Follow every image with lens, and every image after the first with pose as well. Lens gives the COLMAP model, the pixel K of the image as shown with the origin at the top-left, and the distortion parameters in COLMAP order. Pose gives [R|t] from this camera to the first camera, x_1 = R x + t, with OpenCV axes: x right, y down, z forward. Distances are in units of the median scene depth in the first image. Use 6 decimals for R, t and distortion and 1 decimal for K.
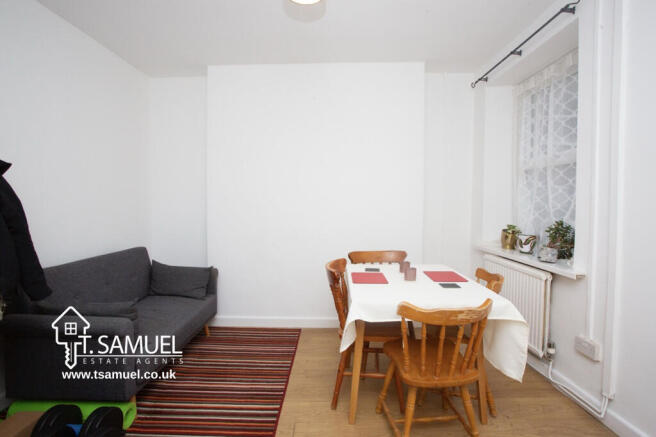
lens RADIAL K [[318.4, 0, 325.6], [0, 318.4, 217.5], [0, 0, 1]] dist [-0.073968, 0.030398]
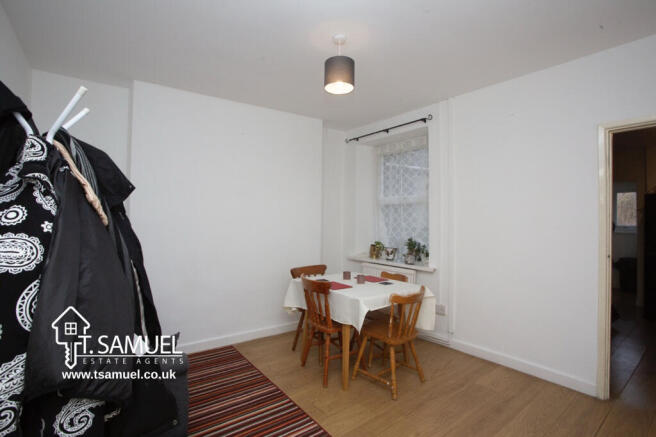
lens RADIAL K [[318.4, 0, 325.6], [0, 318.4, 217.5], [0, 0, 1]] dist [-0.073968, 0.030398]
pose [[0.789994, 0.010994, 0.613016, -0.622266], [0.016092, 0.999123, -0.038656, -0.042396], [-0.612903, 0.040402, 0.789124, -0.059989]]
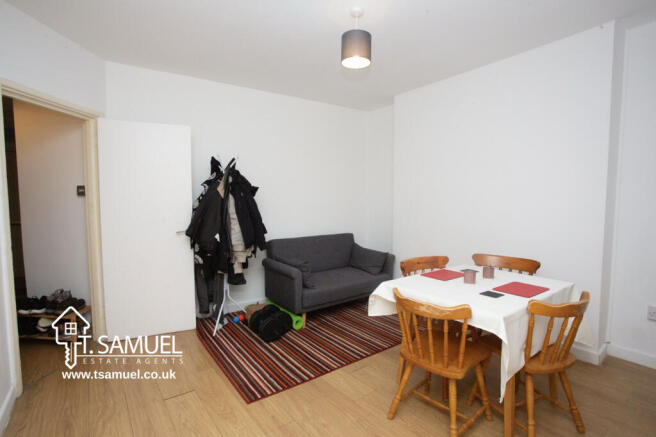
lens RADIAL K [[318.4, 0, 325.6], [0, 318.4, 217.5], [0, 0, 1]] dist [-0.073968, 0.030398]
pose [[0.605337, 0.041777, -0.794872, 0.641123], [-0.027130, 0.999124, 0.031851, -0.029040], [0.795507, 0.002284, 0.605941, -0.001285]]
